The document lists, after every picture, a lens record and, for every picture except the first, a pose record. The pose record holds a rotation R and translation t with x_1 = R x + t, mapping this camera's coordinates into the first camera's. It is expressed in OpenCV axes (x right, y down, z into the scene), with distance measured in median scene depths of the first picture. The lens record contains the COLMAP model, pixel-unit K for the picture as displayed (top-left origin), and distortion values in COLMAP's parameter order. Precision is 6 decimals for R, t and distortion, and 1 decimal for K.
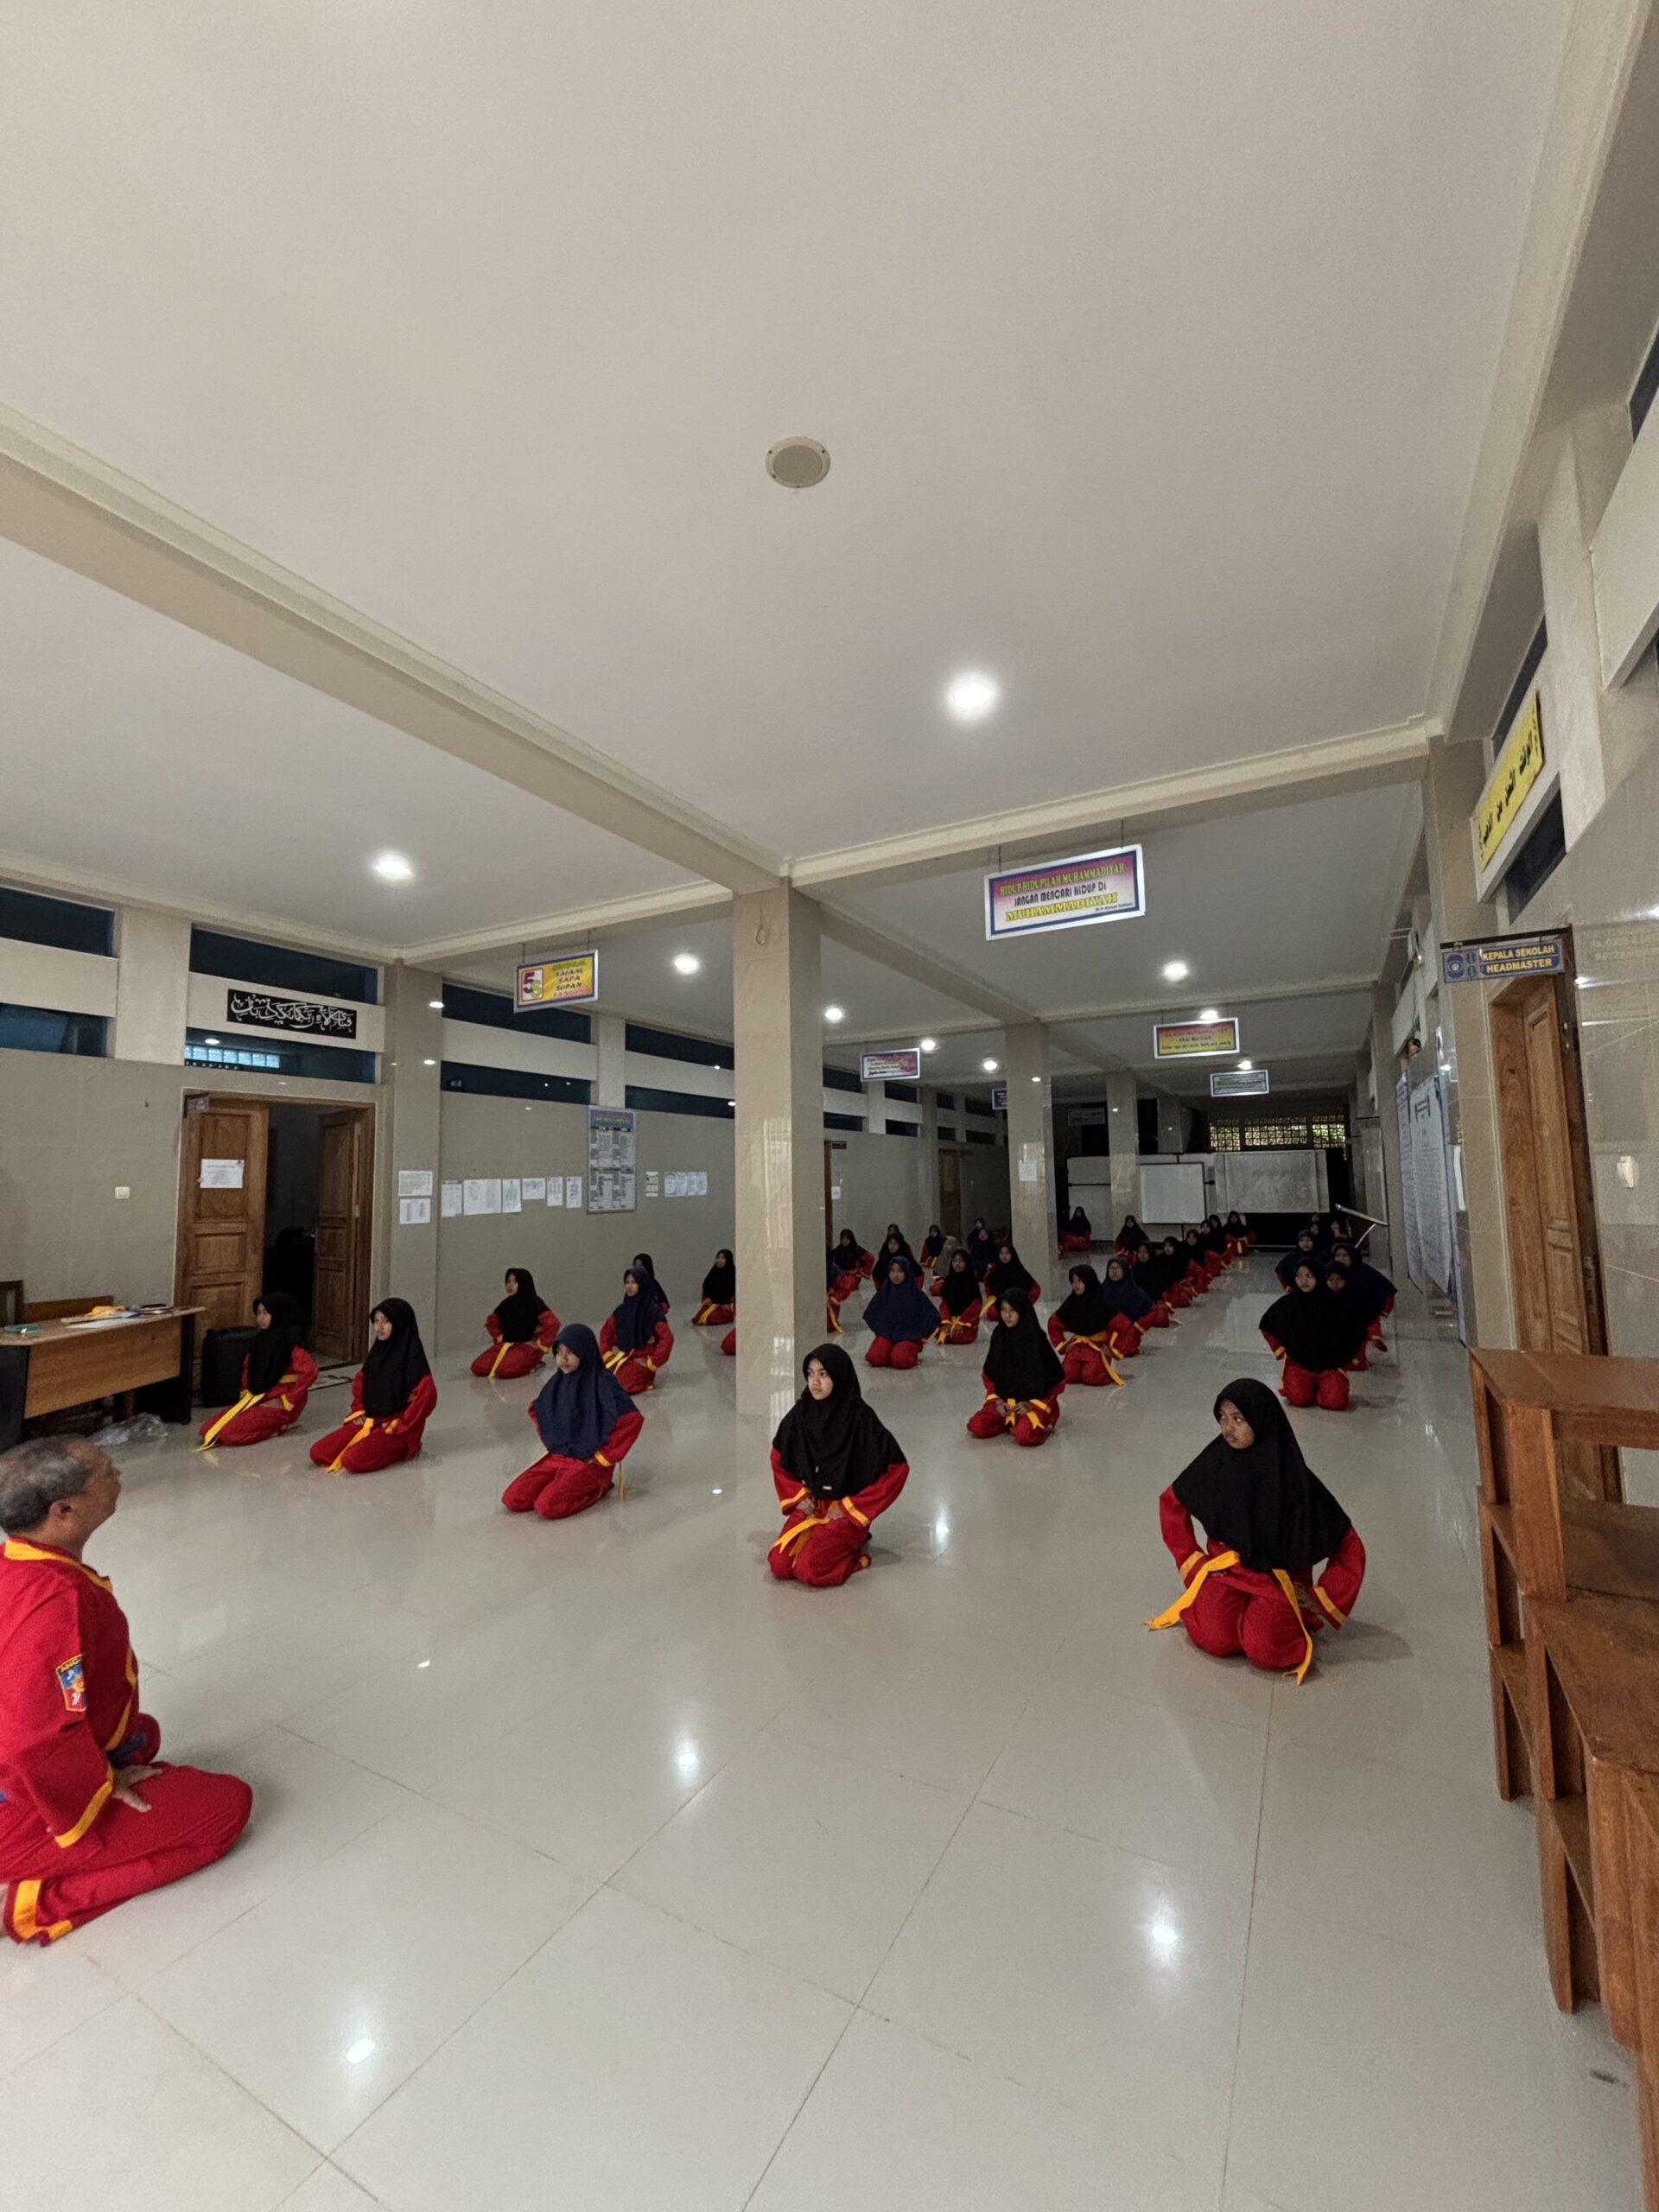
lens RADIAL K [[890.1, 0, 834.3], [0, 890.1, 1106.7], [0, 0, 1]] dist [0.000388, -0.000349]
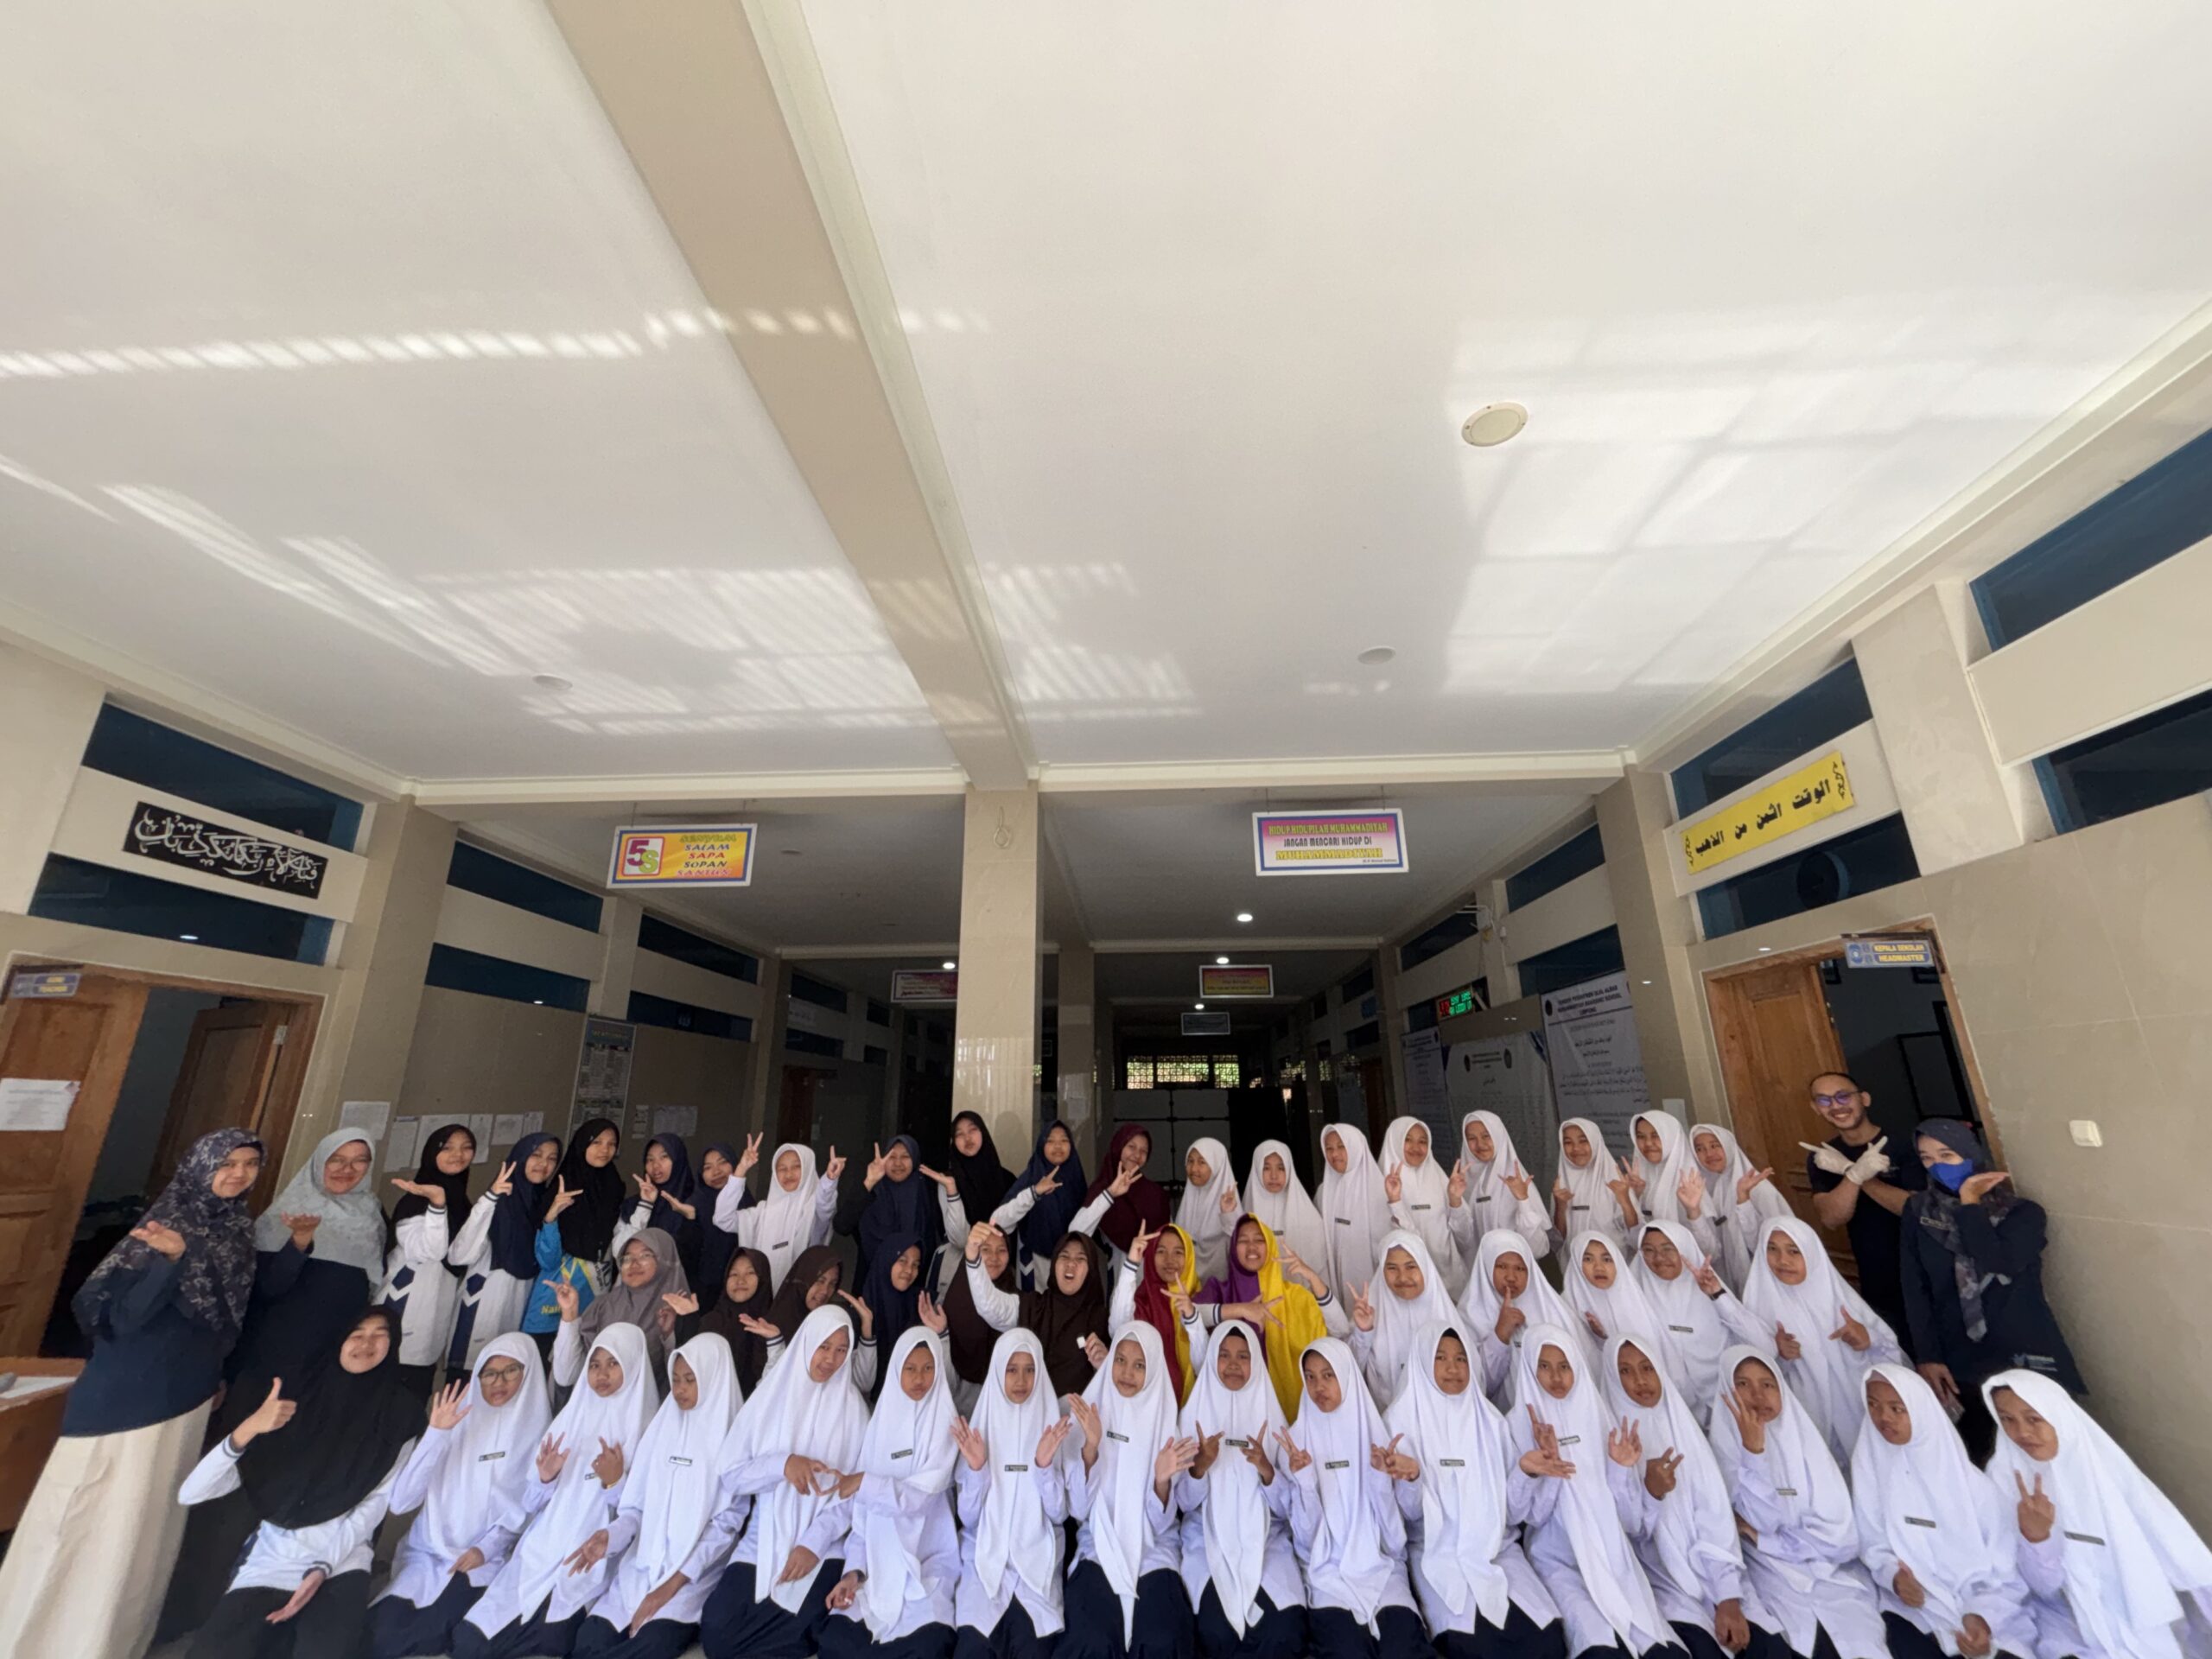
lens RADIAL K [[890.1, 0, 1104.1], [0, 890.1, 824.5], [0, 0, 1]] dist [0.000388, -0.000349]
pose [[0.895636, 0.145048, 0.420472, -0.289507], [-0.044868, 0.969974, -0.239035, 0.004132], [-0.442518, 0.195222, 0.875252, 0.125473]]
